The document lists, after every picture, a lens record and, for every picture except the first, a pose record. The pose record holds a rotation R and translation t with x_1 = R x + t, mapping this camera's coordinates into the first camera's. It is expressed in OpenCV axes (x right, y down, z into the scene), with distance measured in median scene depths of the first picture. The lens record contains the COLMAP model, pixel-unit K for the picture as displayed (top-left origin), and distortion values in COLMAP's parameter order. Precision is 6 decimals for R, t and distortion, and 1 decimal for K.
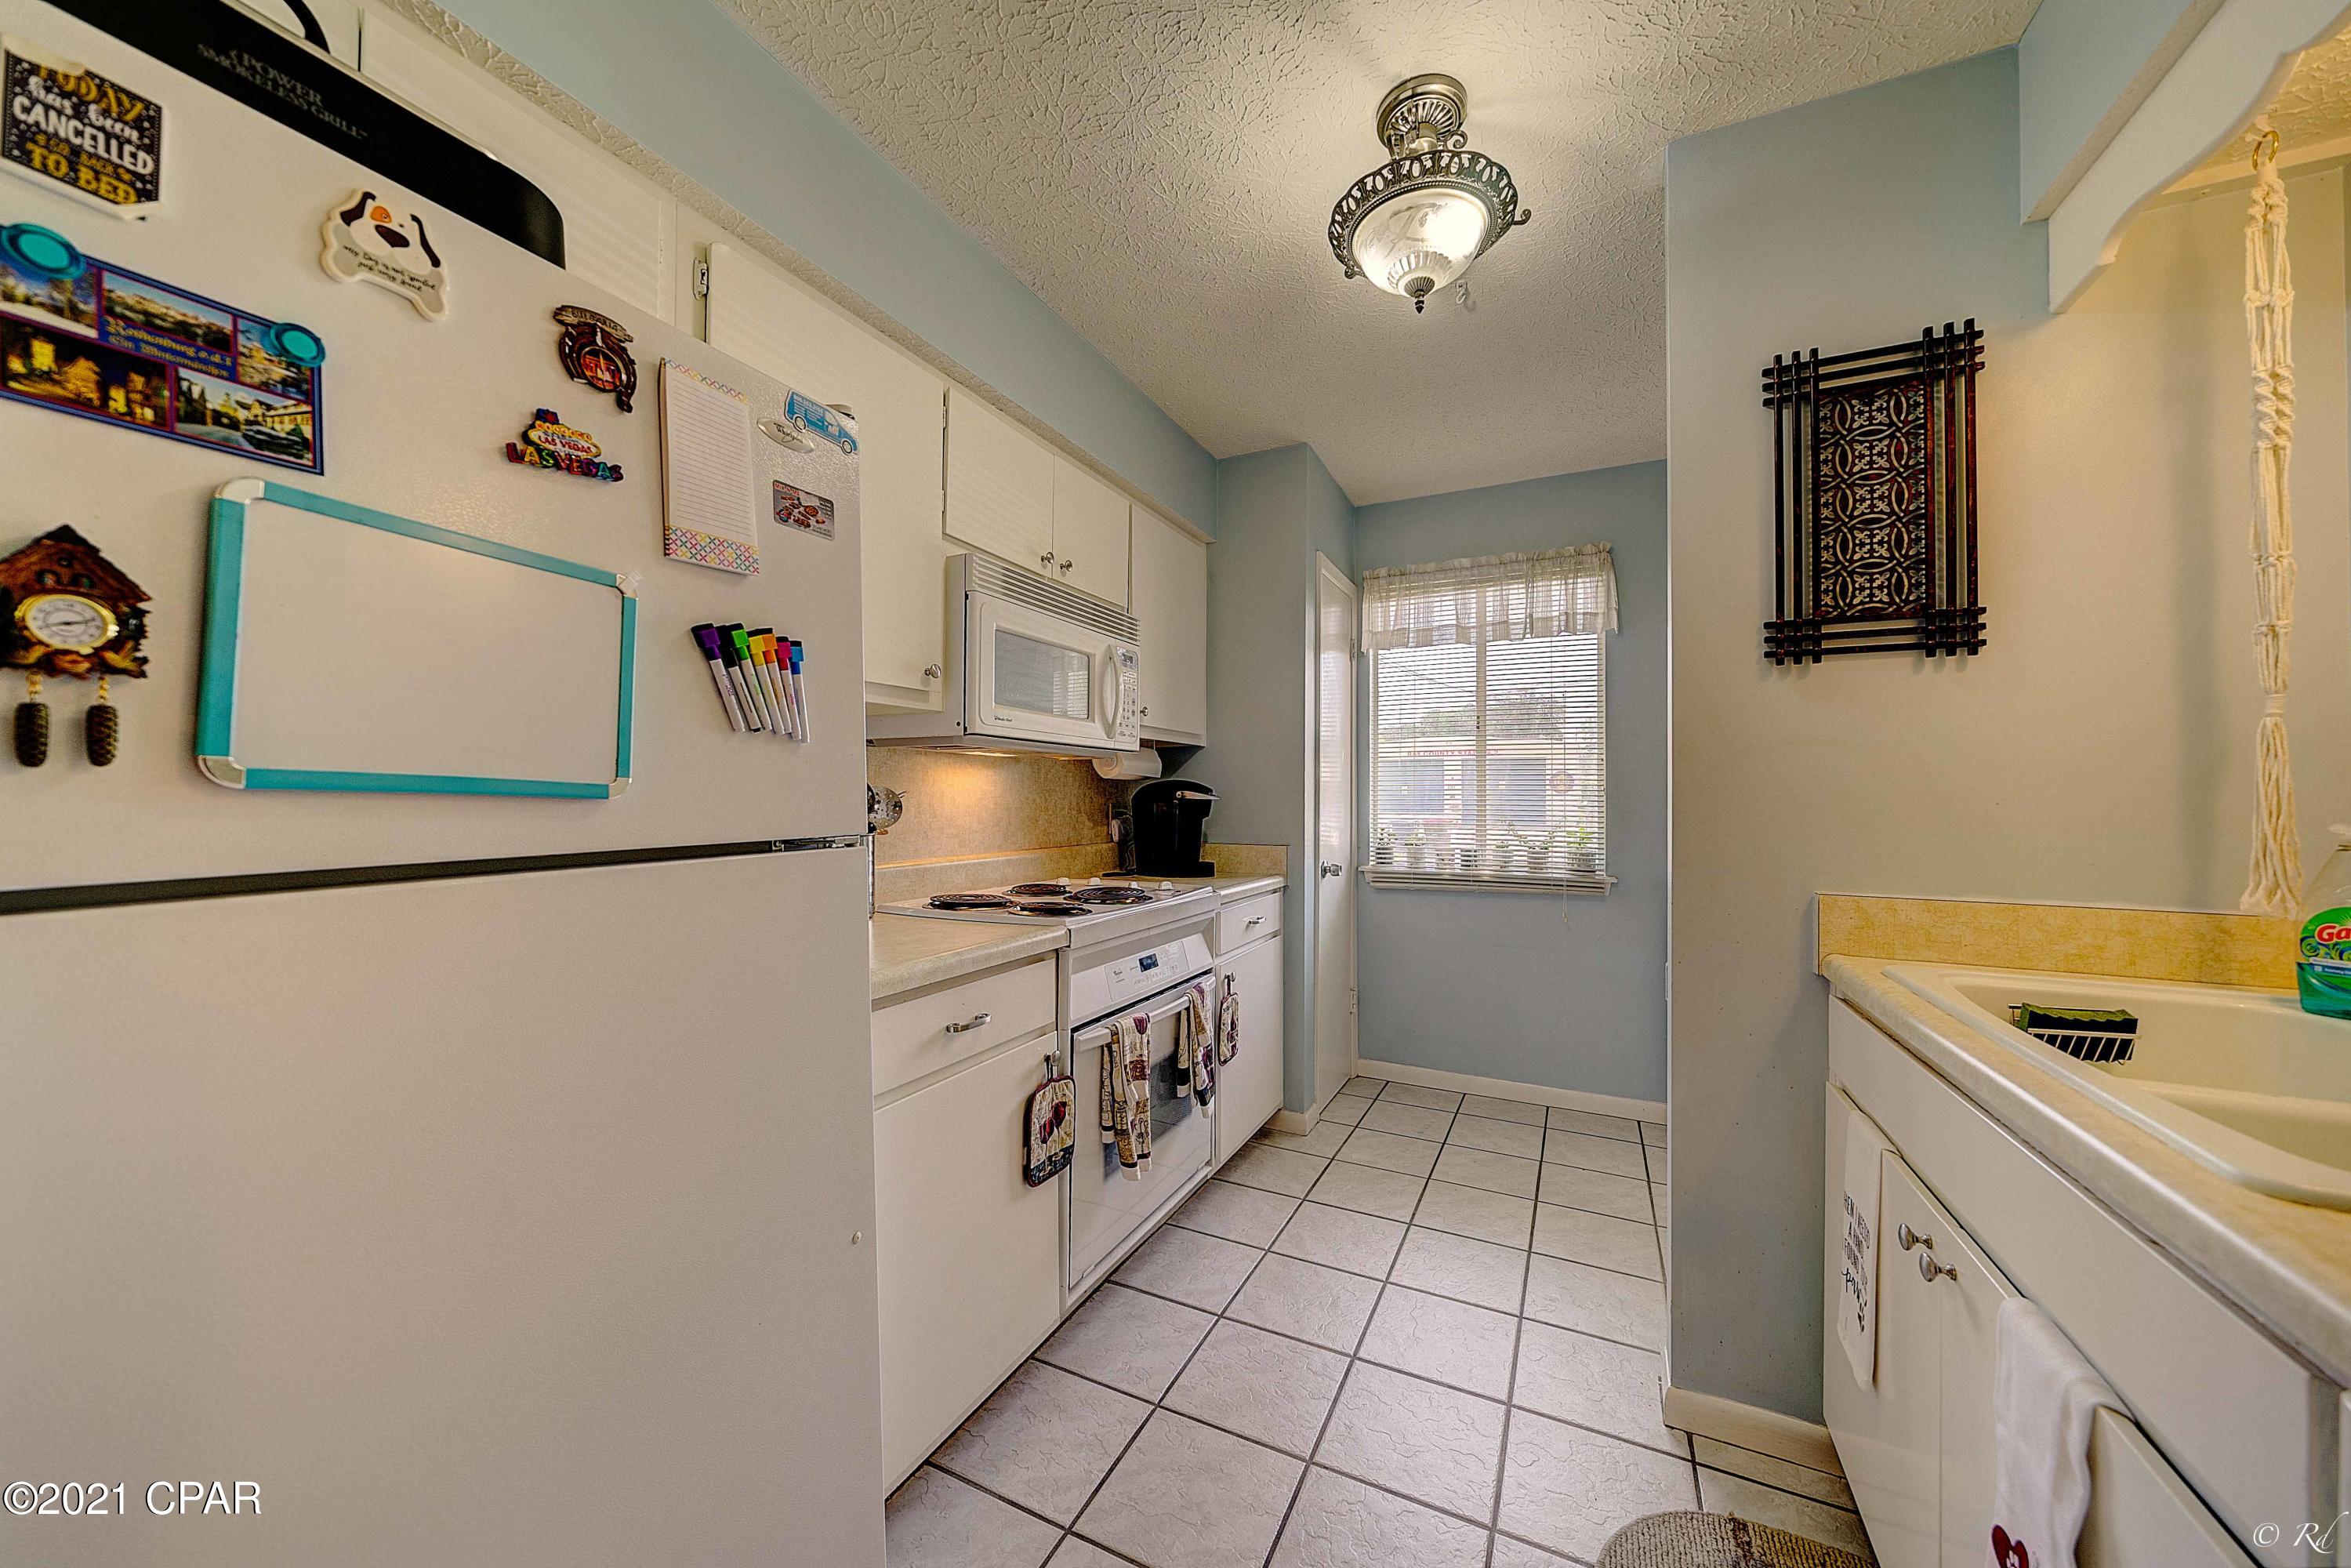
lens RADIAL K [[816.2, 0, 1174.6], [0, 816.2, 790.5], [0, 0, 1]] dist [-0.006249, -0.000012]
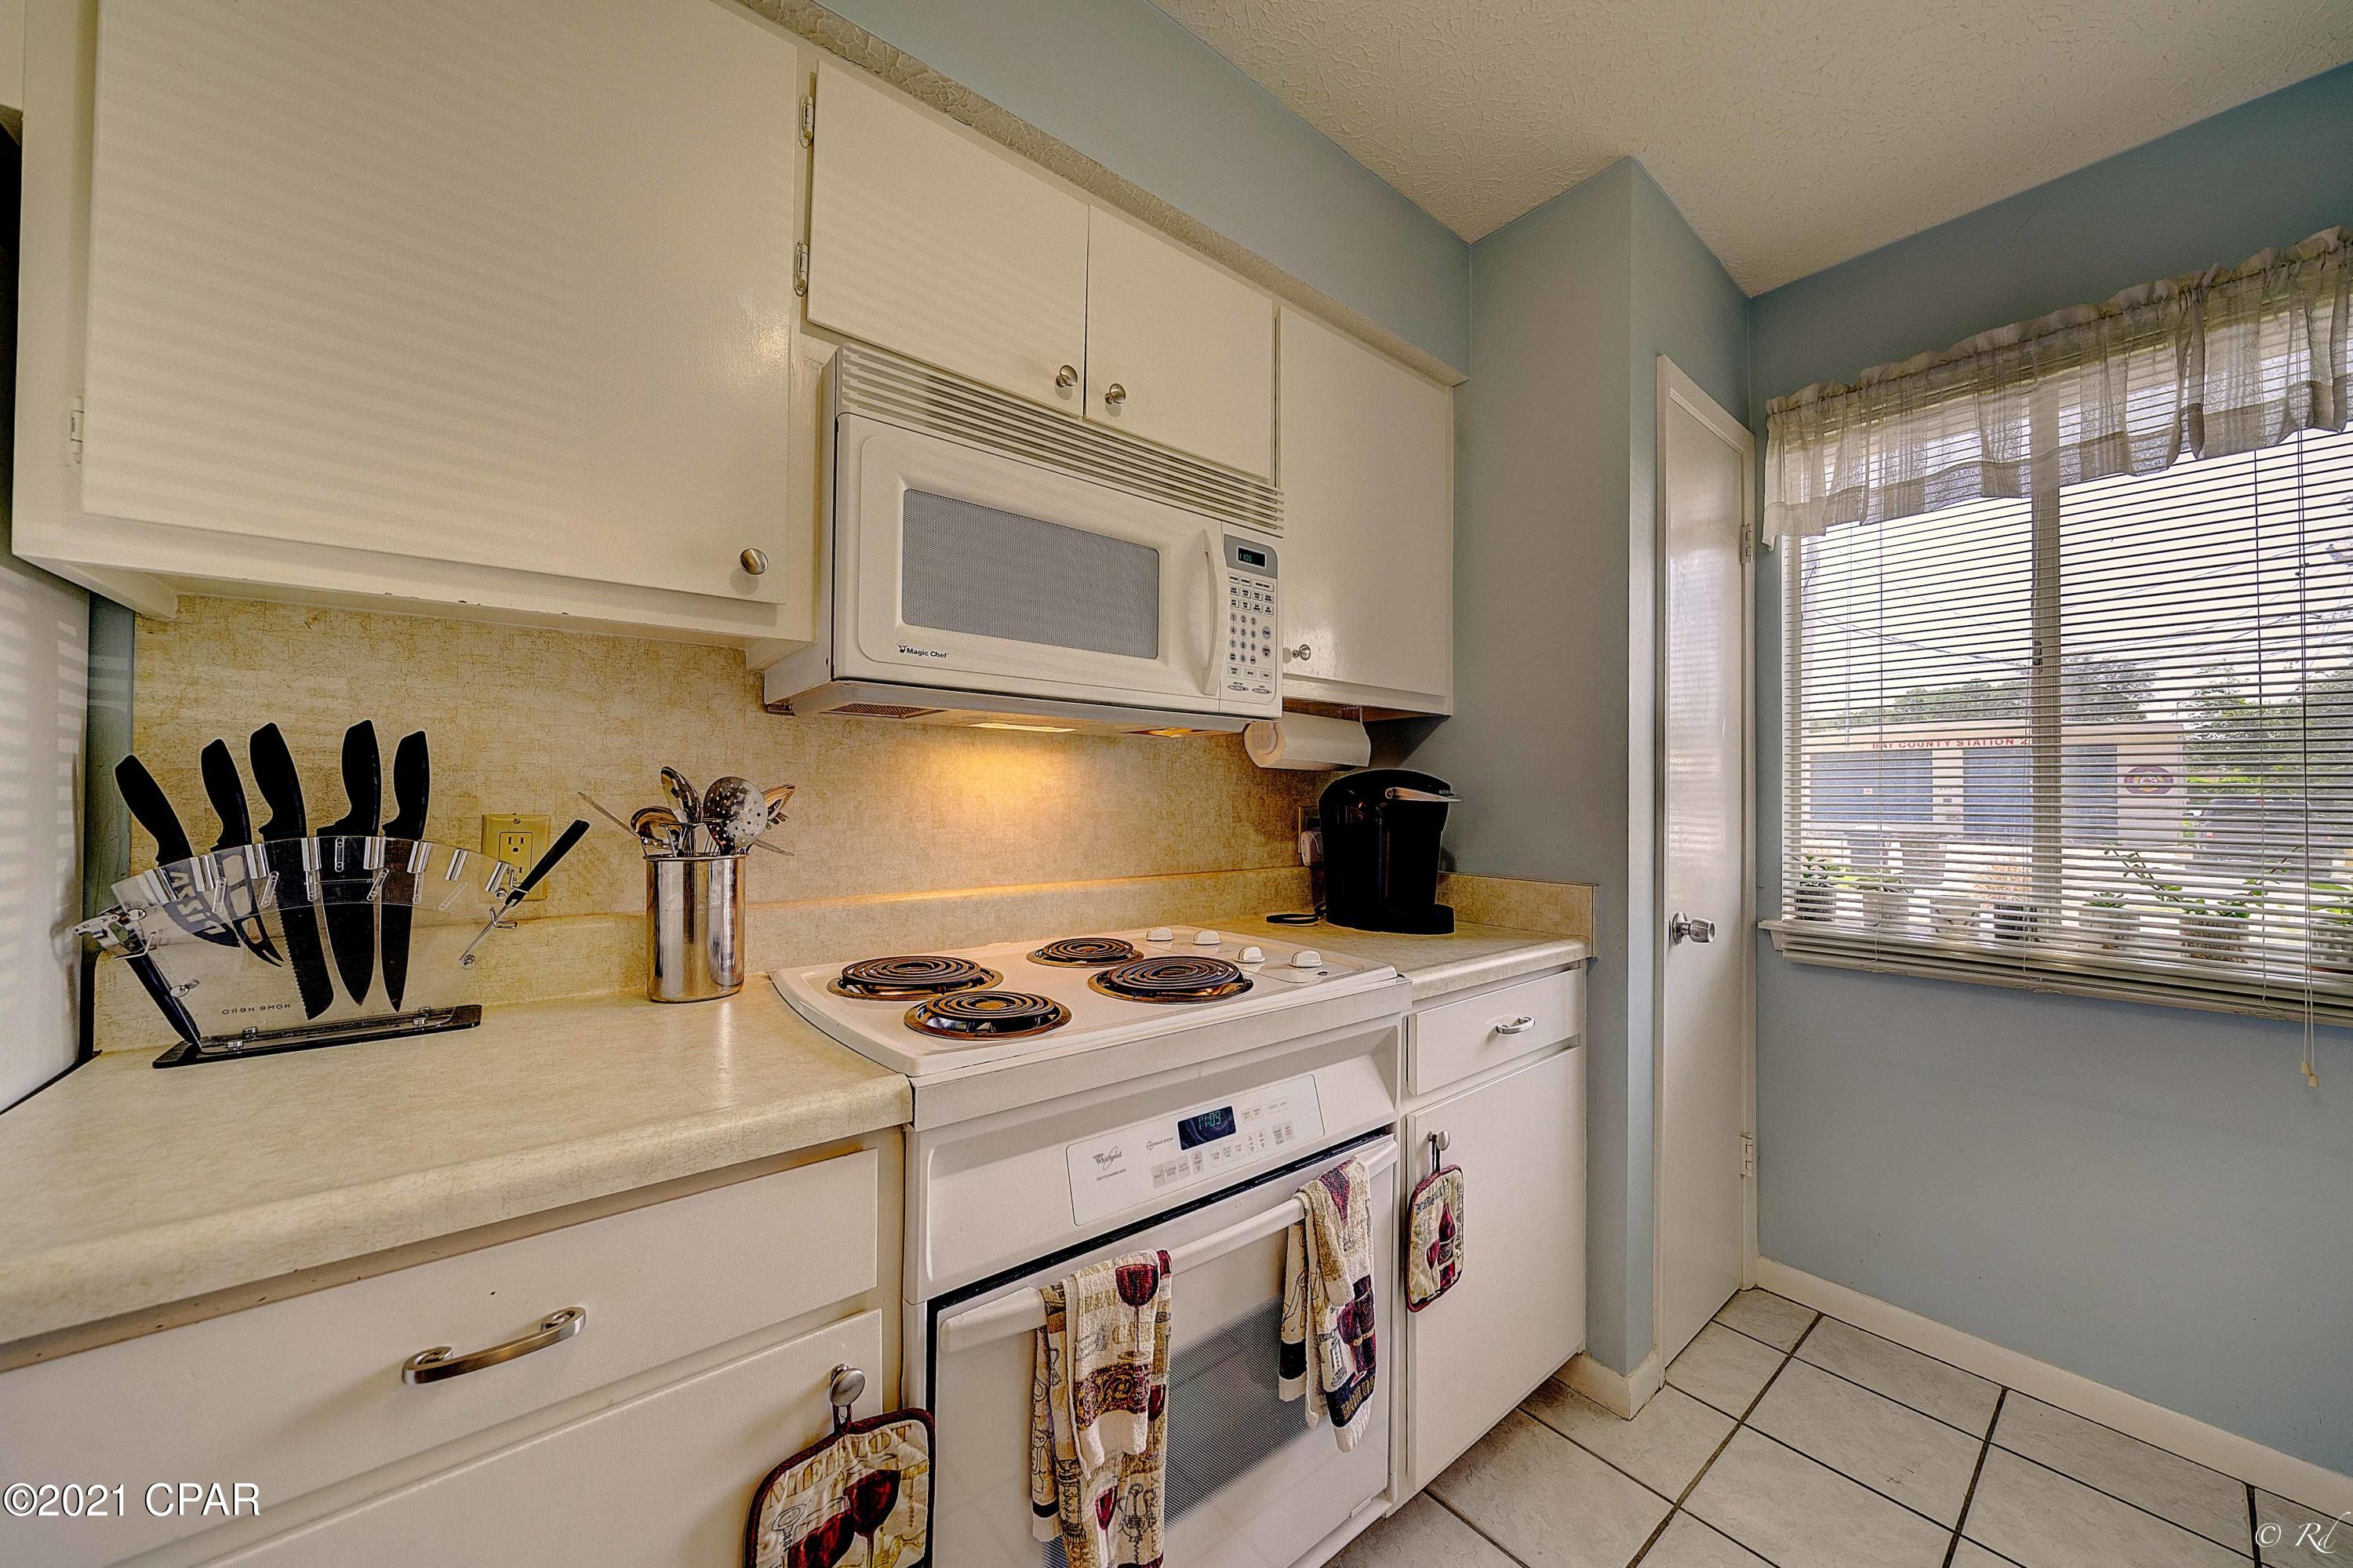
lens RADIAL K [[816.9, 0, 1179.2], [0, 816.9, 788.1], [0, 0, 1]] dist [-0.006249, -0.000012]
pose [[0.909875, -0.000628, -0.414881, 0.118884], [-0.001017, 0.999992, -0.003742, 0.003548], [0.414881, 0.003827, 0.909868, 0.399577]]
